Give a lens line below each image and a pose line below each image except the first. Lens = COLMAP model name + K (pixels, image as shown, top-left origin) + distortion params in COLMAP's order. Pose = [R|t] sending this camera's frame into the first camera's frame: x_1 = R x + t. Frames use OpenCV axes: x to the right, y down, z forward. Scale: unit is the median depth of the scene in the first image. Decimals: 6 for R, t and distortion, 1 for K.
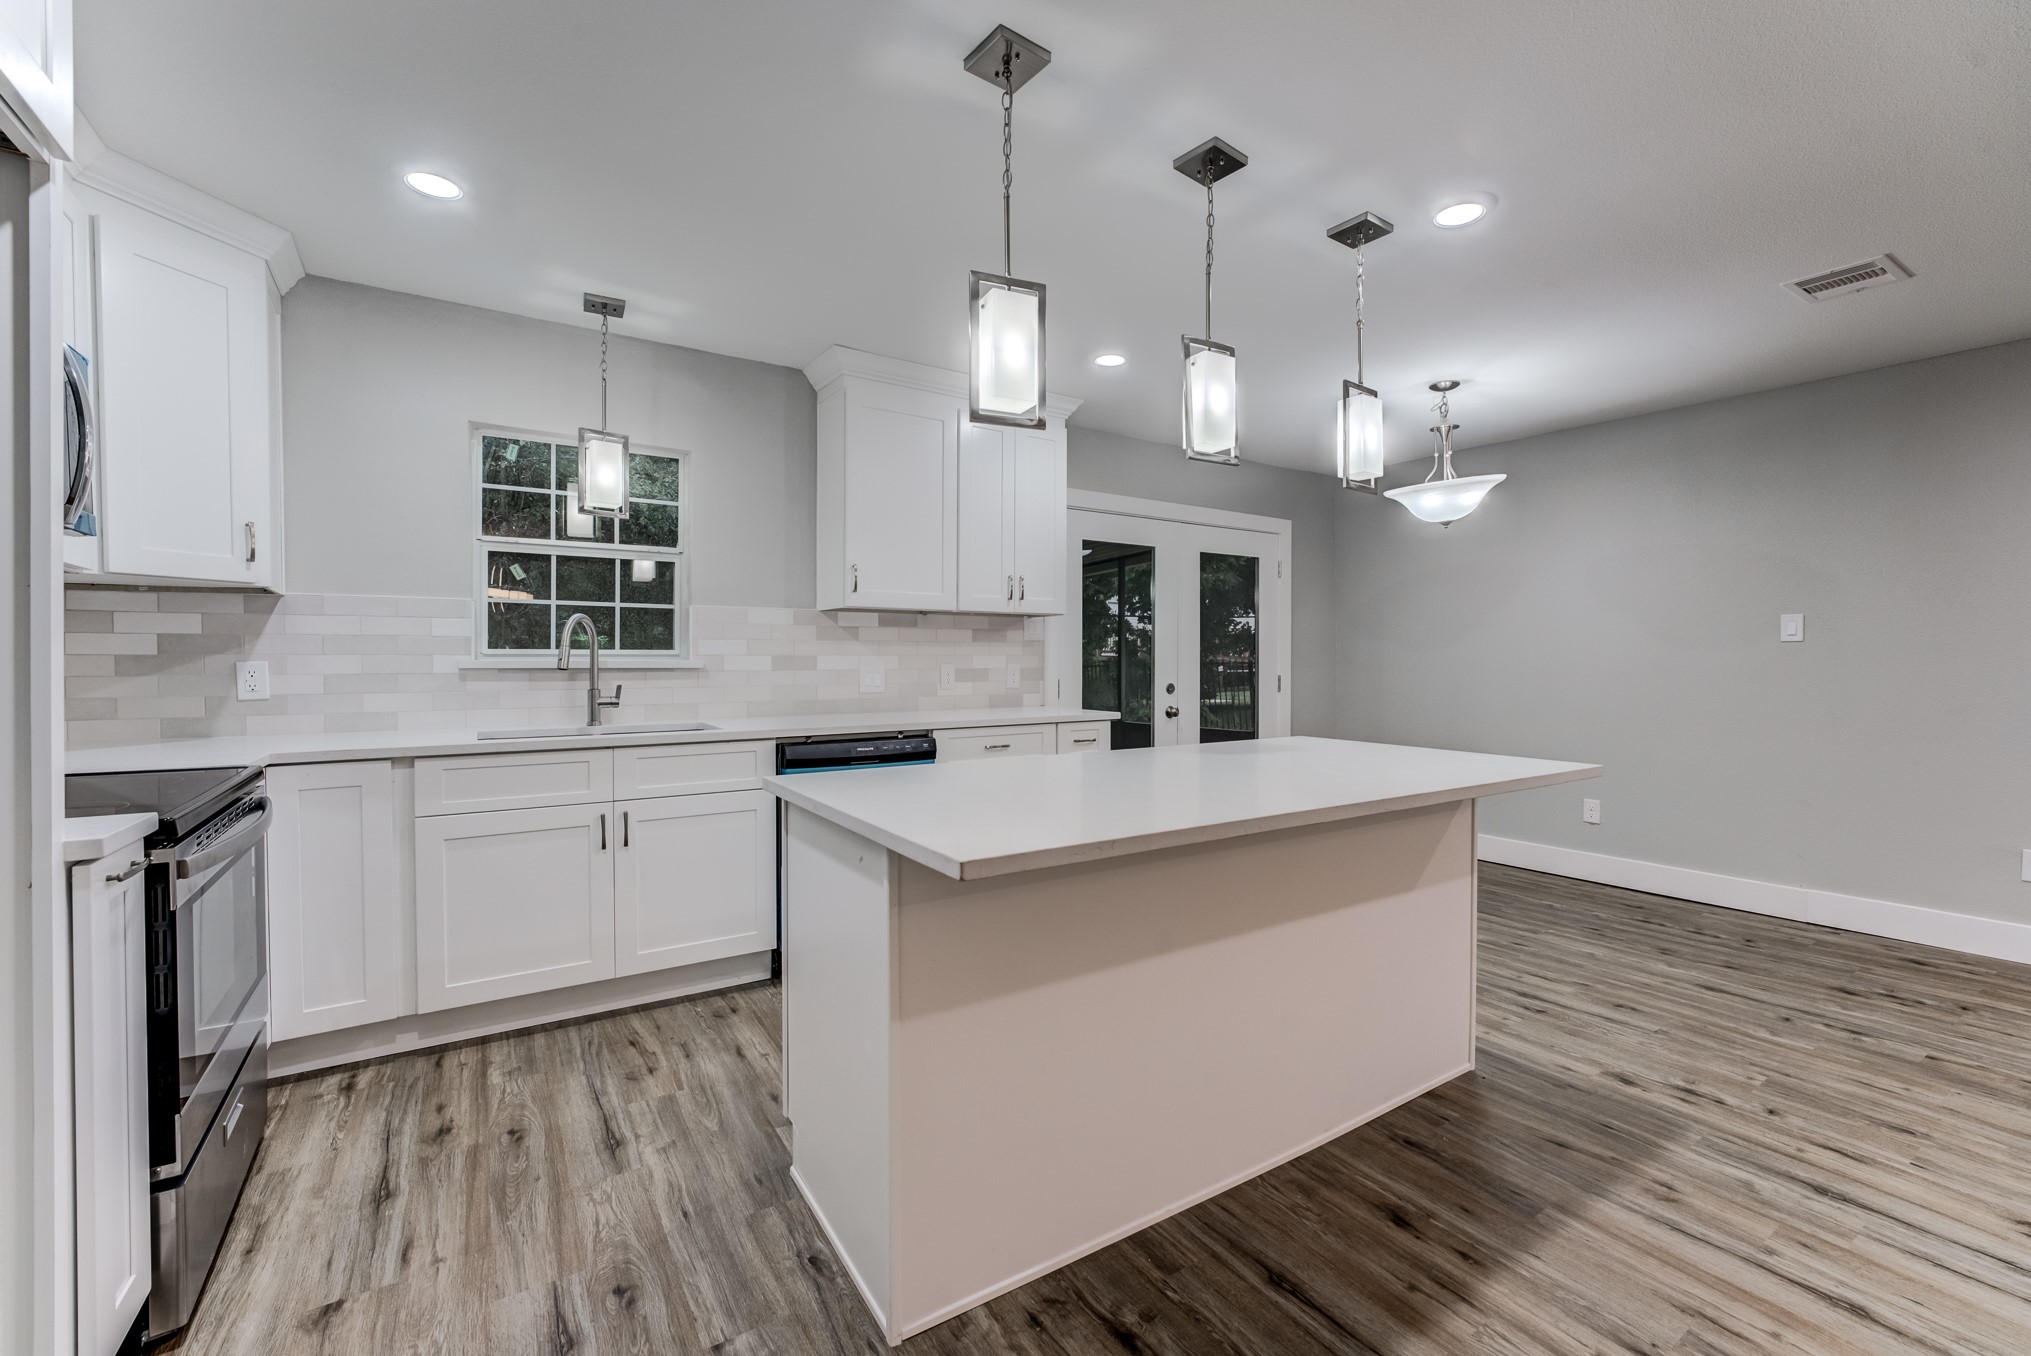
lens RADIAL K [[830.7, 0, 1017.8], [0, 830.7, 664.3], [0, 0, 1]] dist [-0.015046, 0.000924]
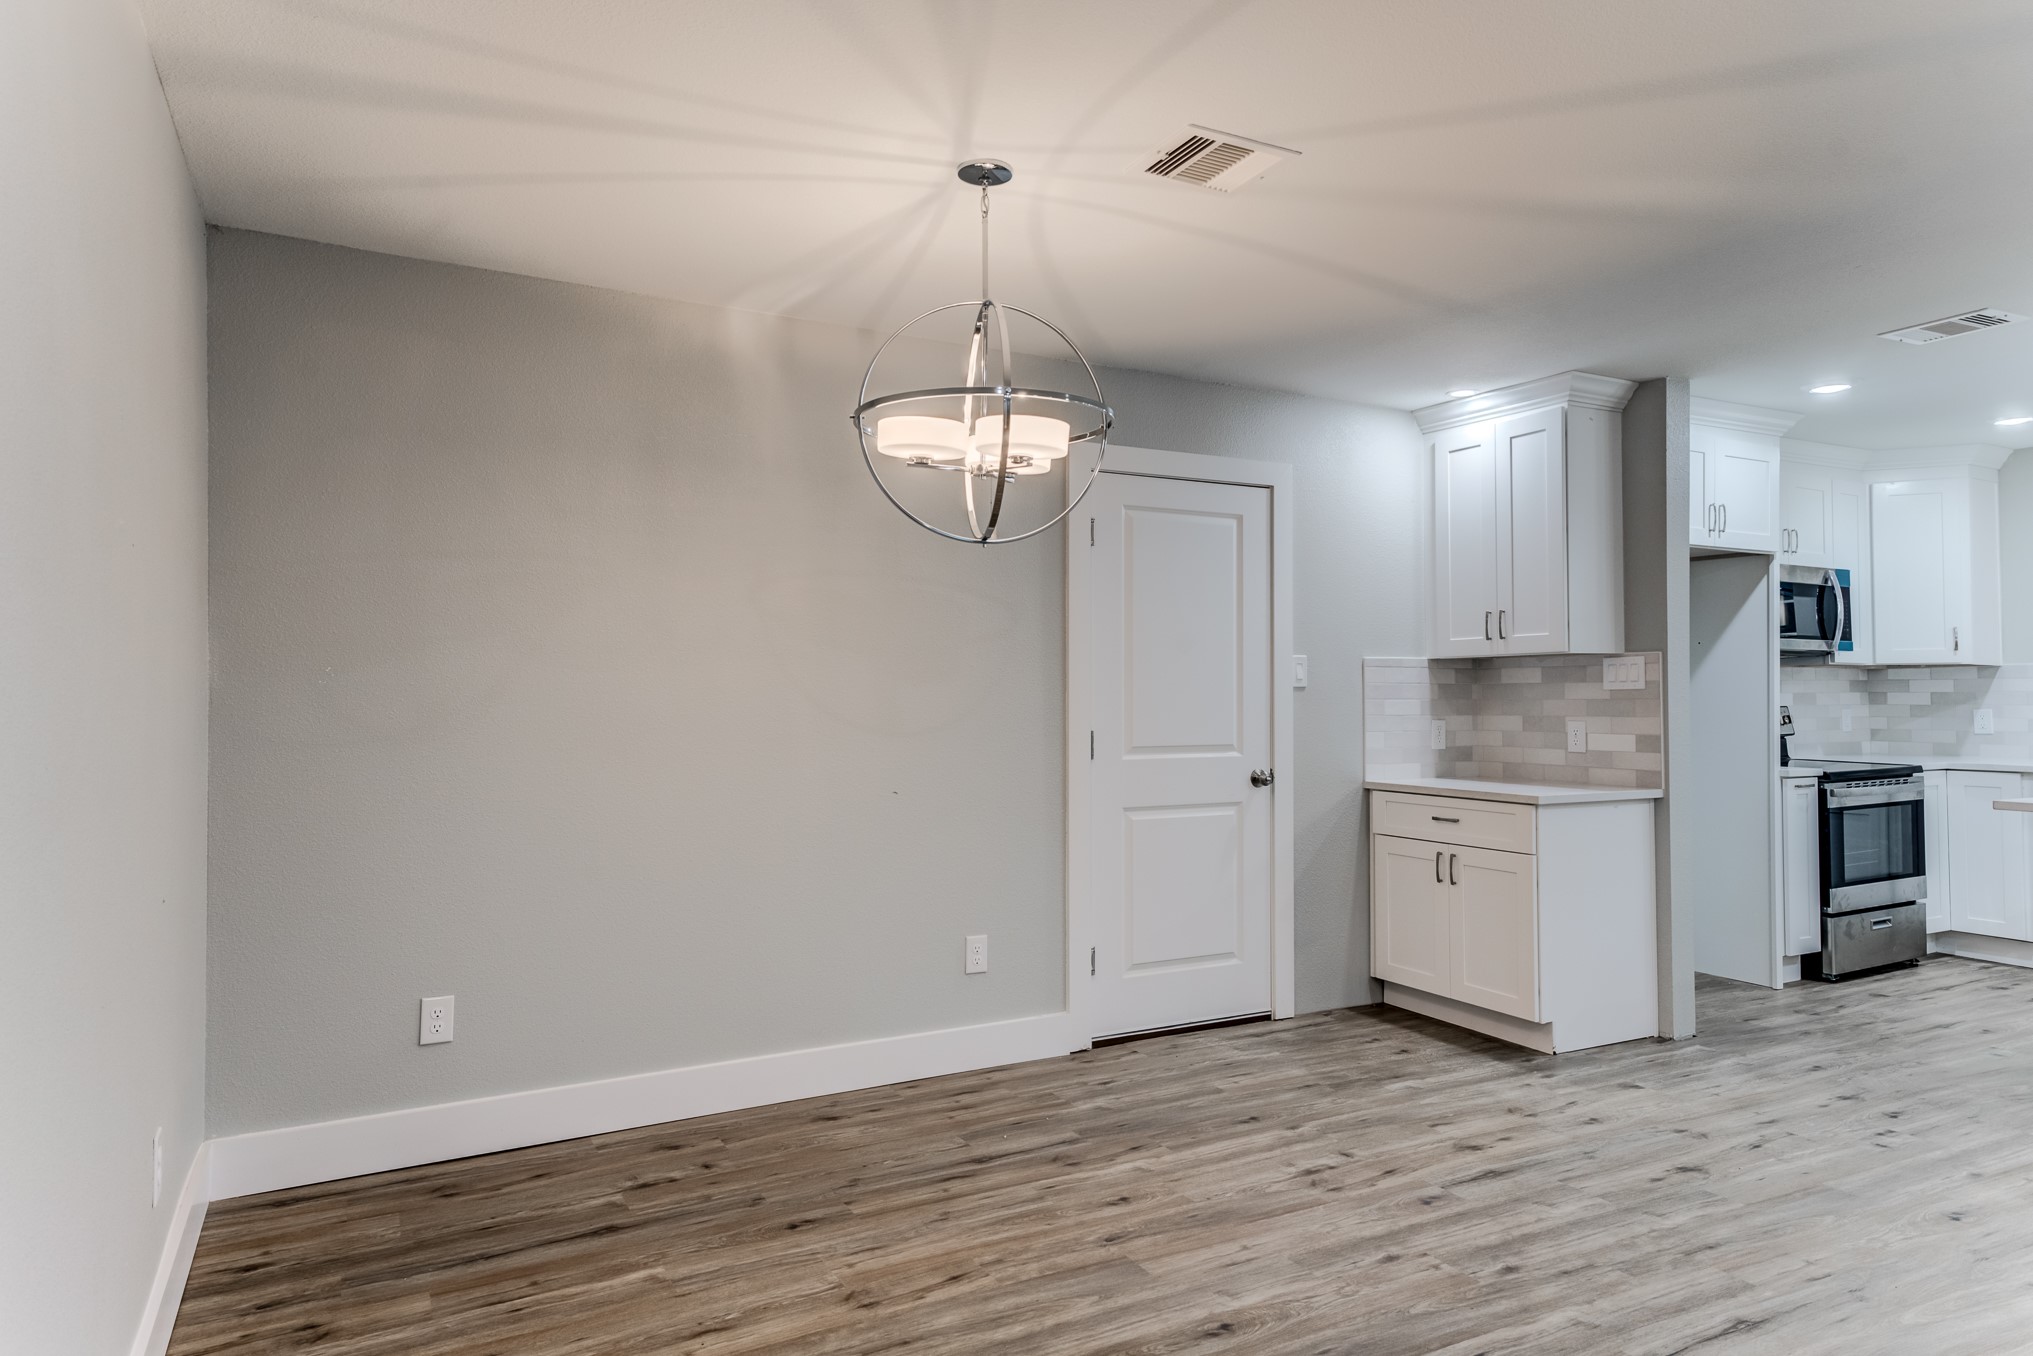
lens RADIAL K [[1215.2, 0, 1009.4], [0, 1215.2, 684.2], [0, 0, 1]] dist [0.039802, -0.000601]
pose [[-0.089957, -0.009779, -0.995898, 1.424407], [-0.005258, 0.999943, -0.009343, -0.017533], [0.995932, 0.004396, -0.090004, -0.563819]]
